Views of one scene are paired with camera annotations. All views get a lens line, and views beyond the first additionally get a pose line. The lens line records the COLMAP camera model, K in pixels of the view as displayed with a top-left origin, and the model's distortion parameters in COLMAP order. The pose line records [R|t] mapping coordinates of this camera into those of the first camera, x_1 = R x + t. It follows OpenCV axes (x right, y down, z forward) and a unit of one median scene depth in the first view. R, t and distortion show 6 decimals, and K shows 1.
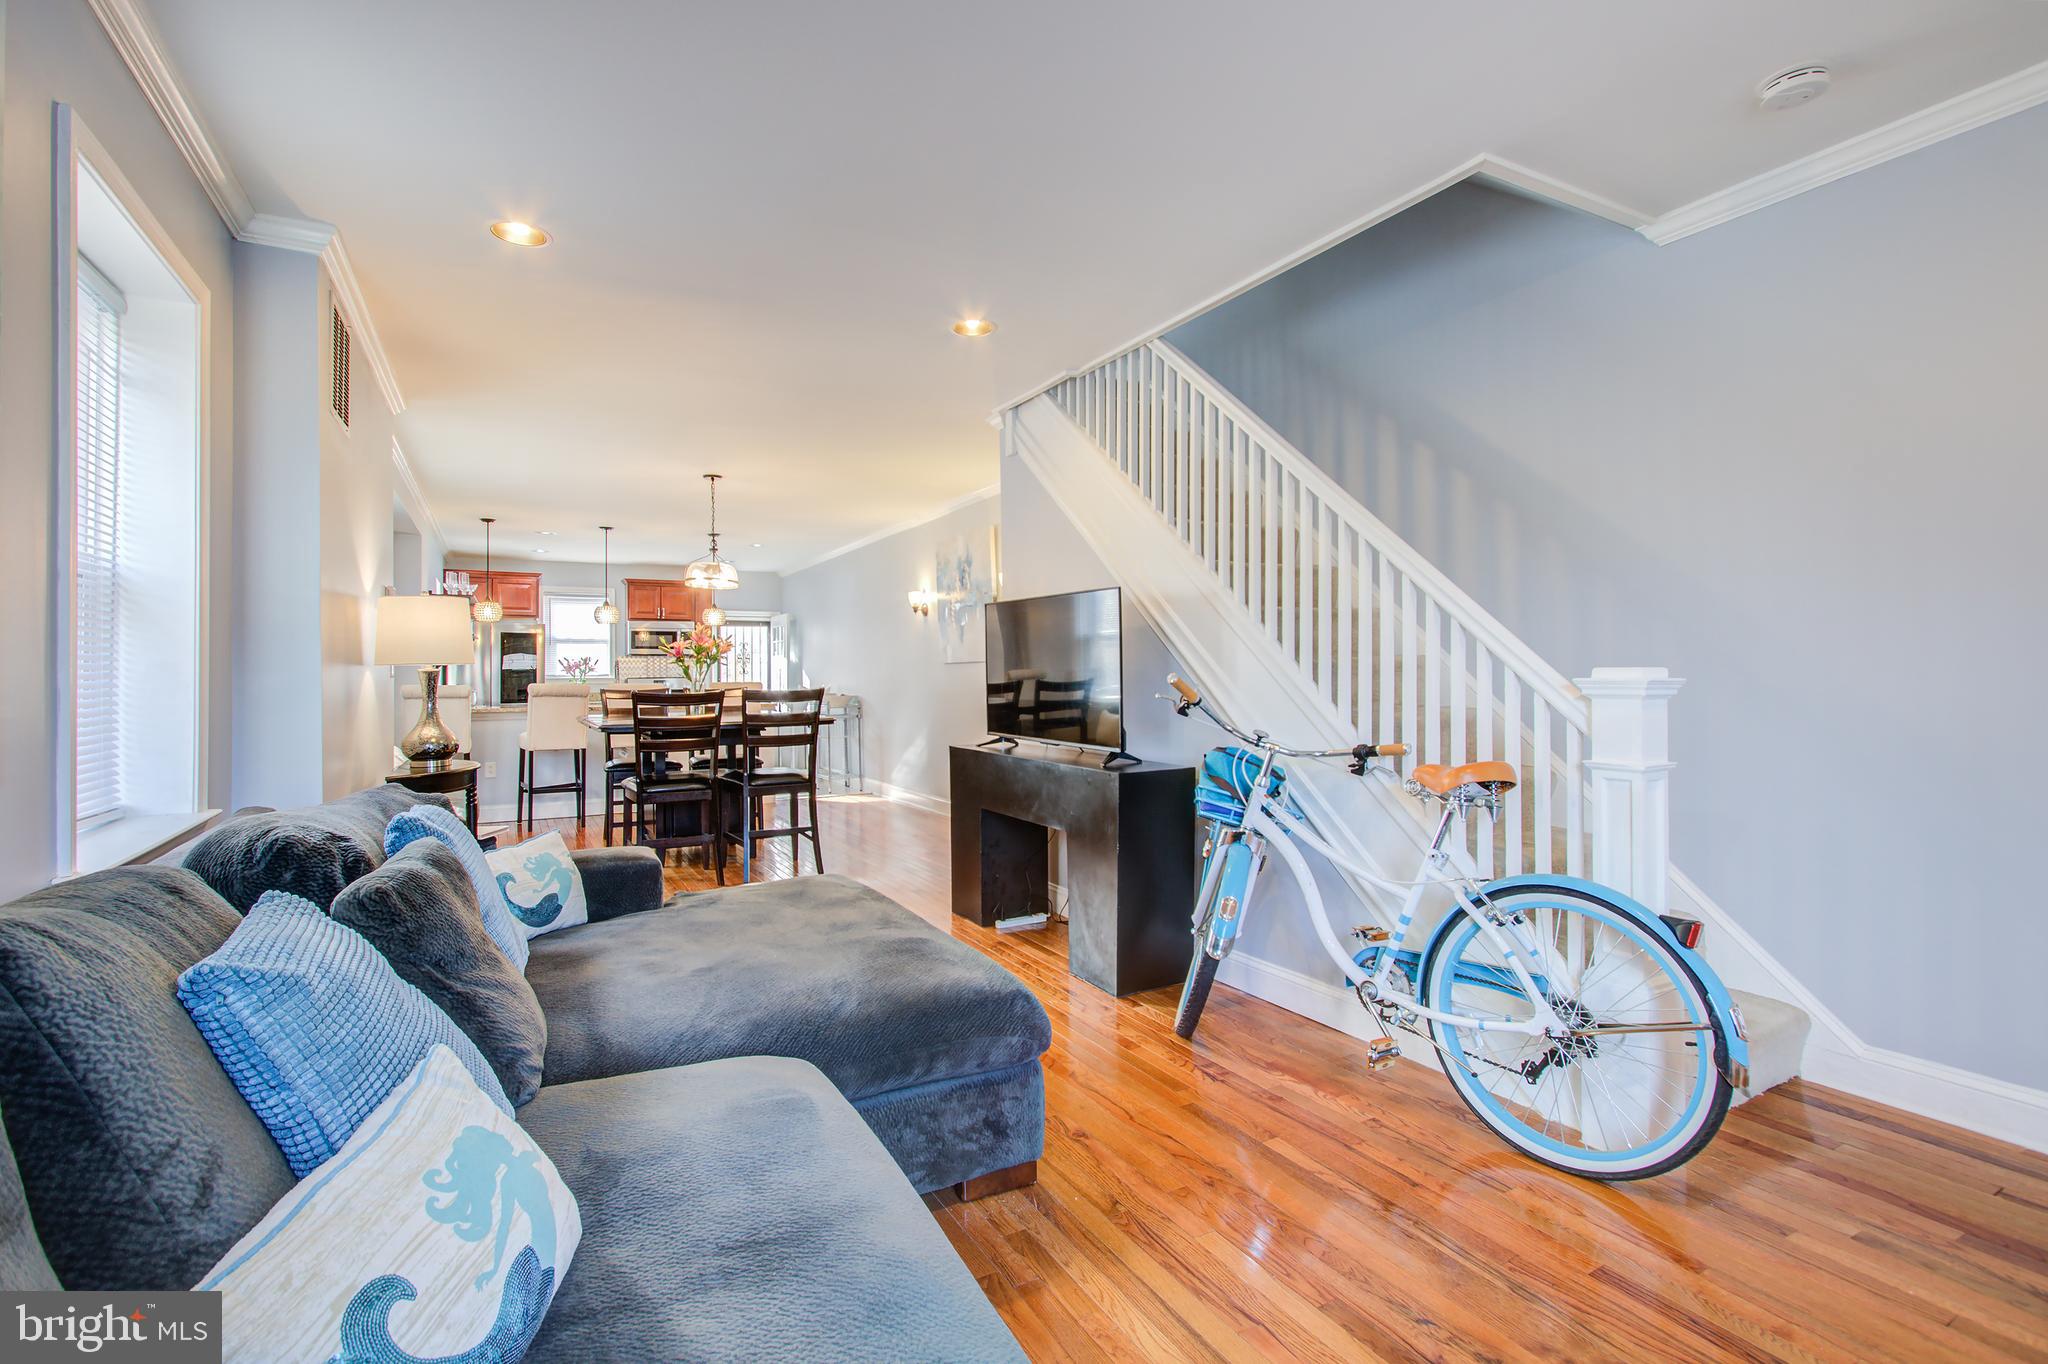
lens RADIAL K [[938.1, 0, 1016.4], [0, 938.1, 671.6], [0, 0, 1]] dist [0.009975, -0.002057]
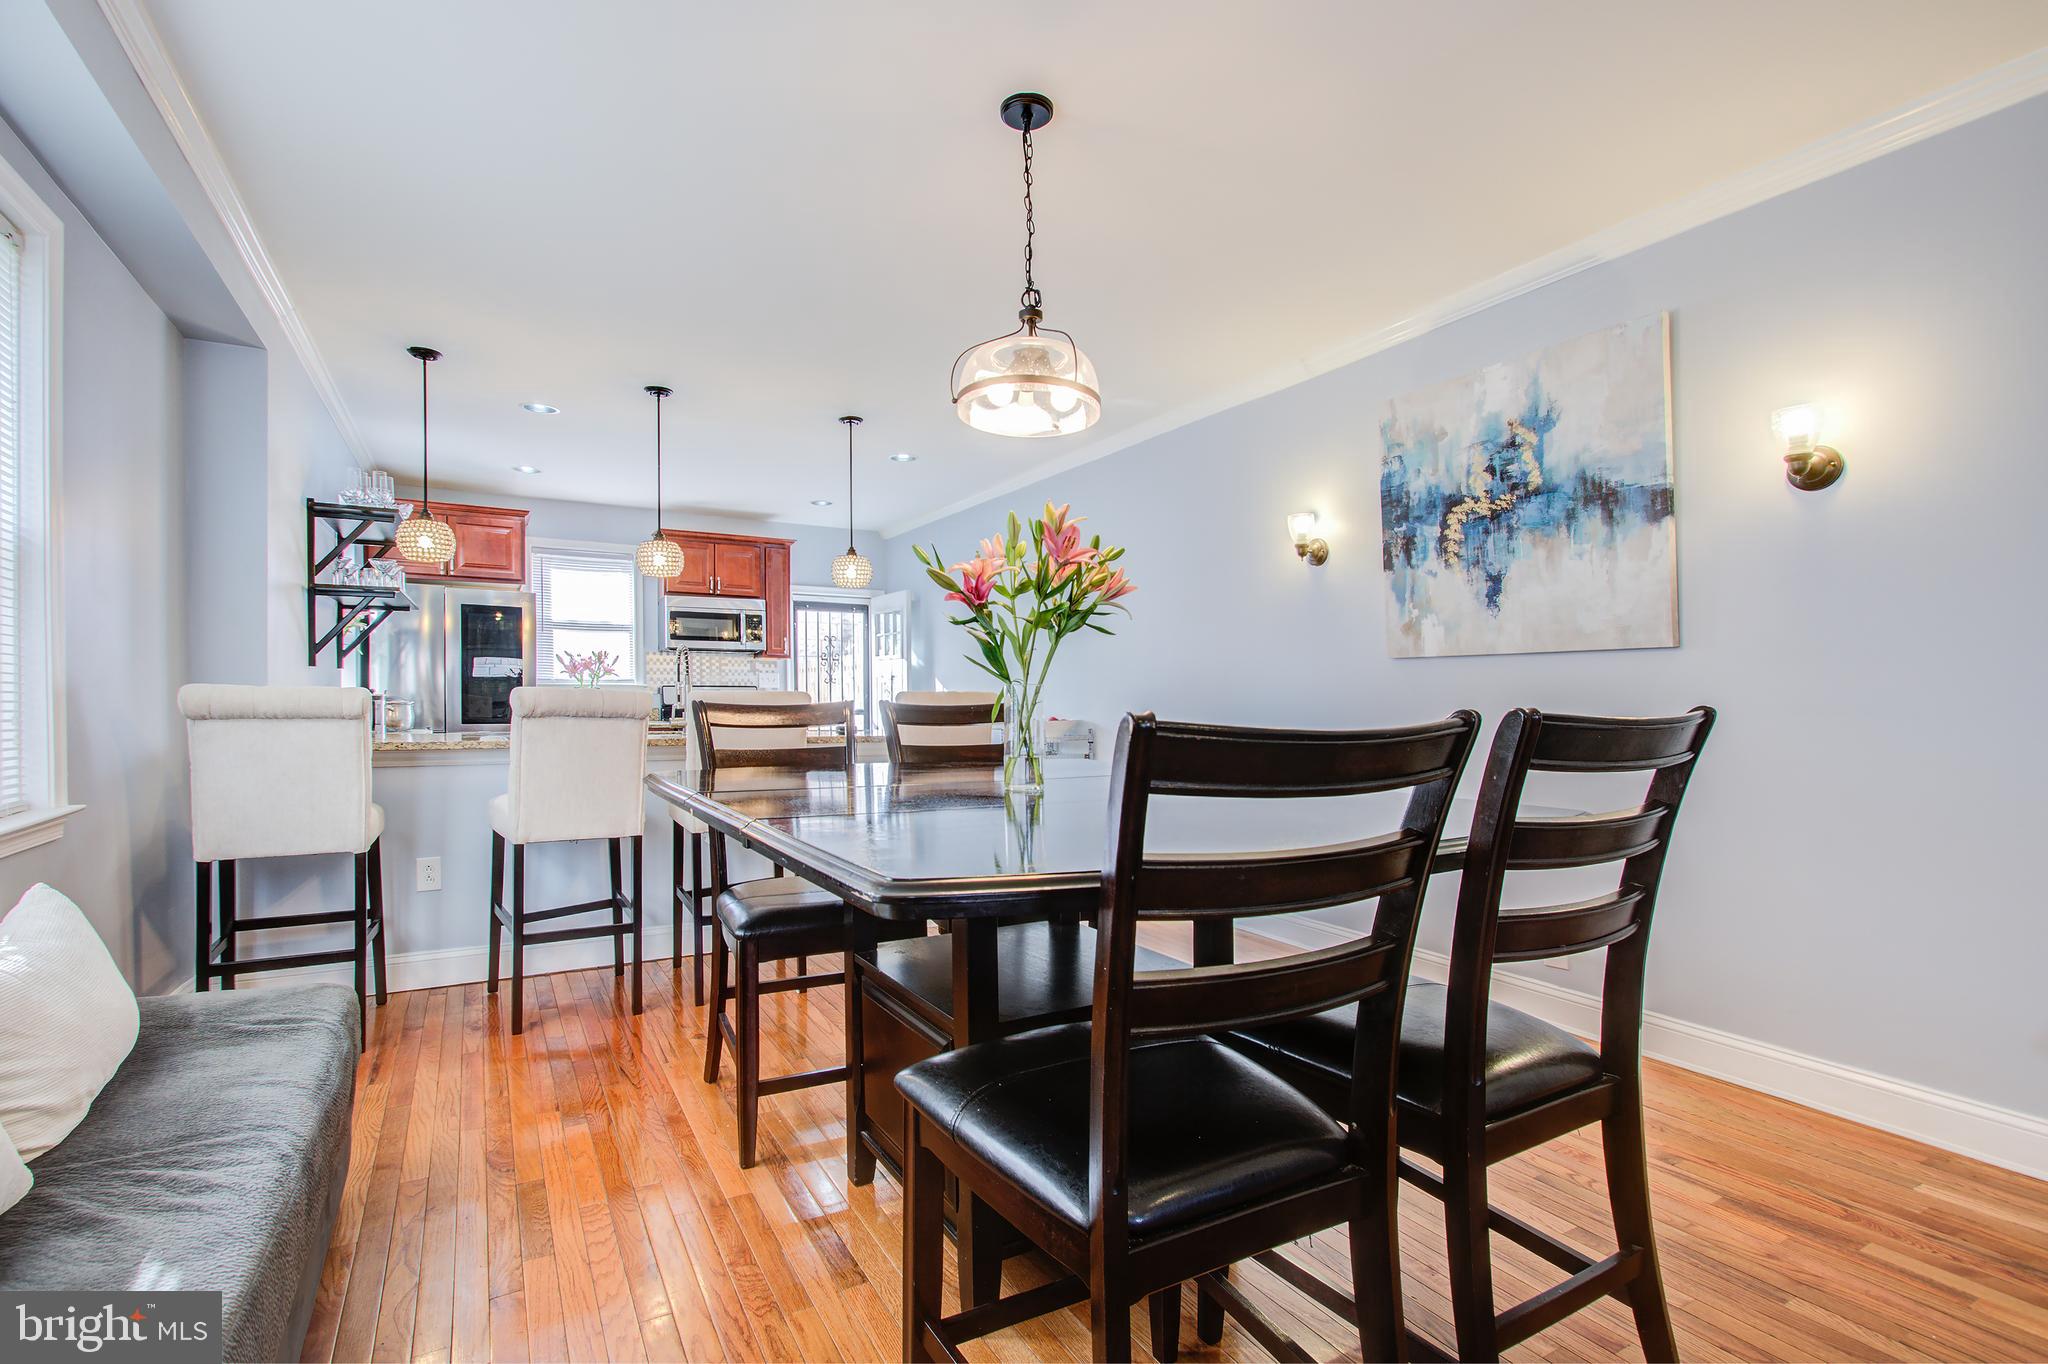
lens RADIAL K [[938.1, 0, 996.9], [0, 938.1, 719.4], [0, 0, 1]] dist [0.009975, -0.002057]
pose [[0.999961, 0.008634, 0.001779, -0.205938], [-0.008684, 0.999513, 0.029974, 0.009174], [-0.001520, -0.029988, 0.999549, 0.394015]]
